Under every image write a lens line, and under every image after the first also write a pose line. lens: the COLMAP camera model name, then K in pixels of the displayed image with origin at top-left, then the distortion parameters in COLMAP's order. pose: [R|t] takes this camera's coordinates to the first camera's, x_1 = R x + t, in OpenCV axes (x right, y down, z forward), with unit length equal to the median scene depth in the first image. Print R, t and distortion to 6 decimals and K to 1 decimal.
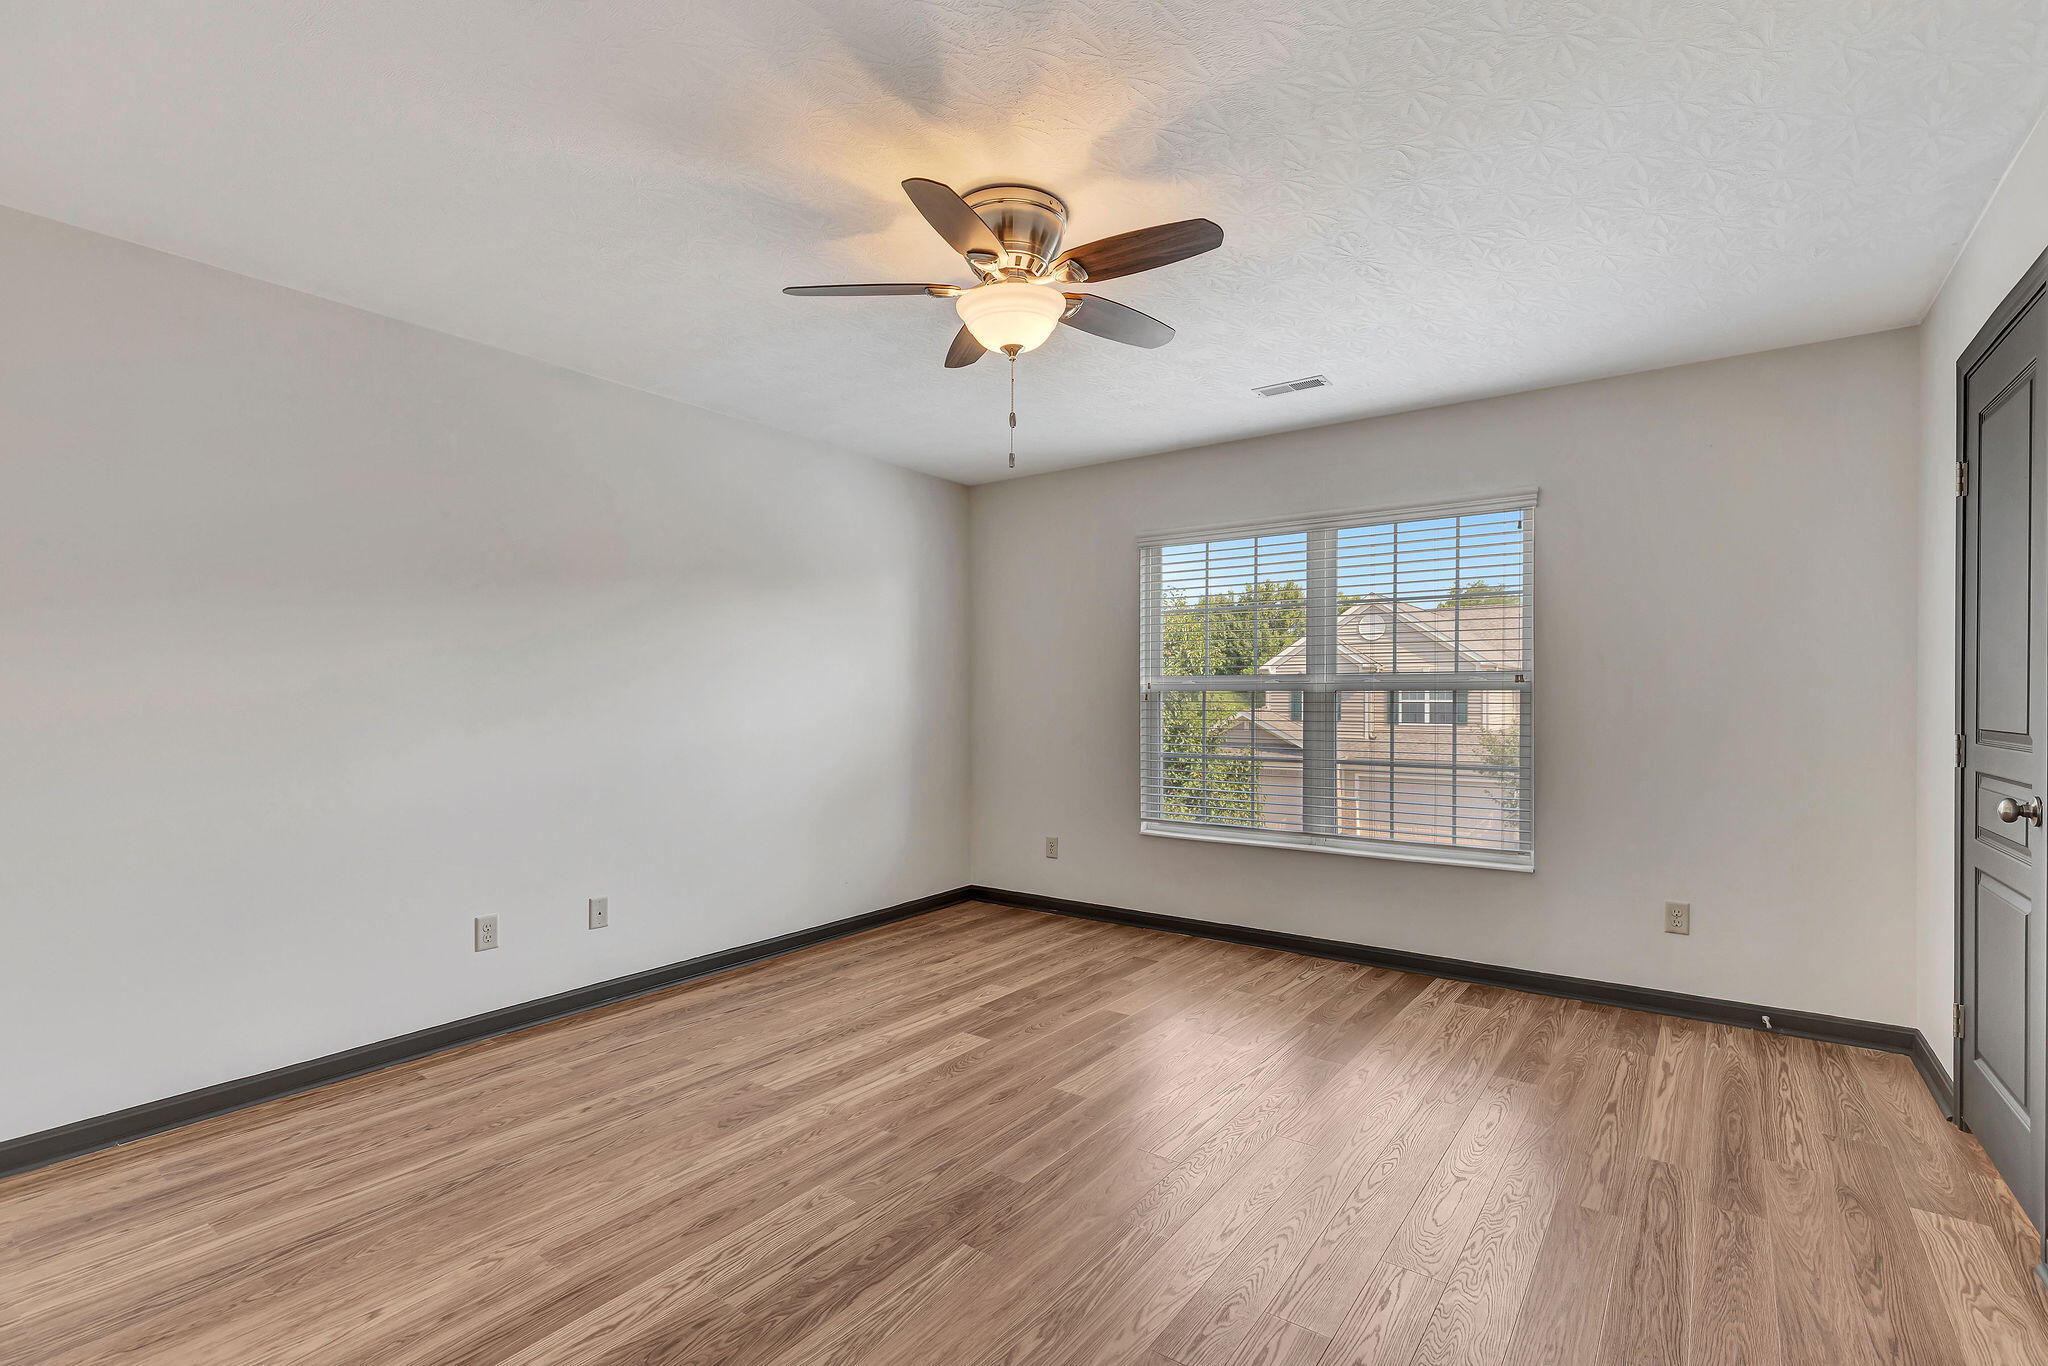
lens RADIAL K [[922.9, 0, 1033.0], [0, 922.9, 689.3], [0, 0, 1]] dist [0.005205, -0.000118]
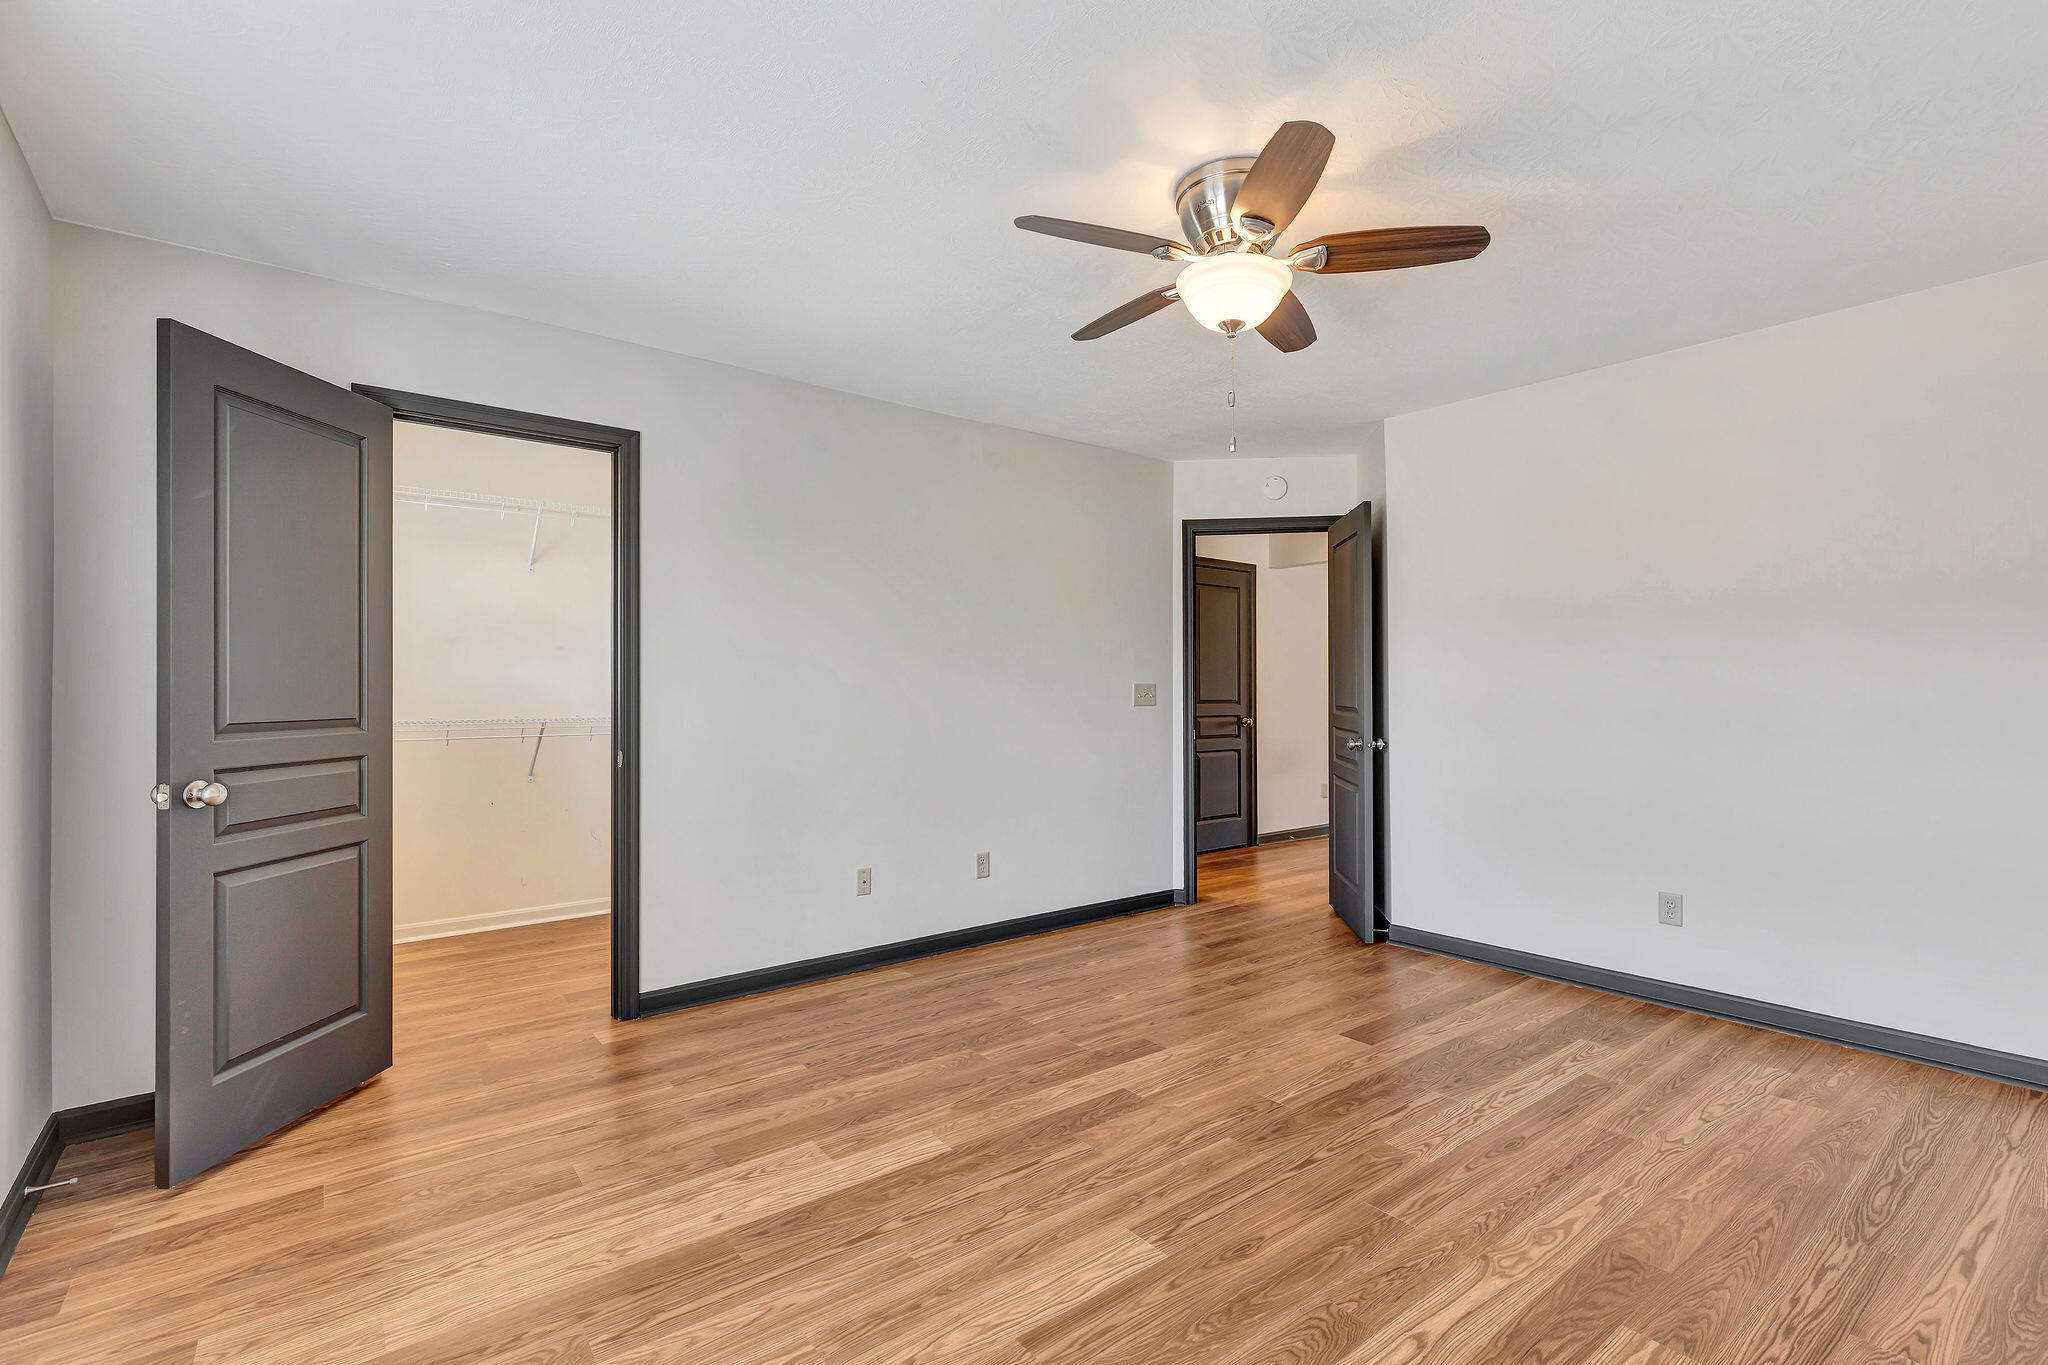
lens RADIAL K [[922.9, 0, 1033.0], [0, 922.9, 688.8], [0, 0, 1]] dist [0.005205, -0.000118]
pose [[-0.961761, 0.003564, 0.273866, -0.083860], [0.001124, 0.999958, -0.009063, 0.018167], [-0.273887, -0.008408, -0.961725, 1.977806]]
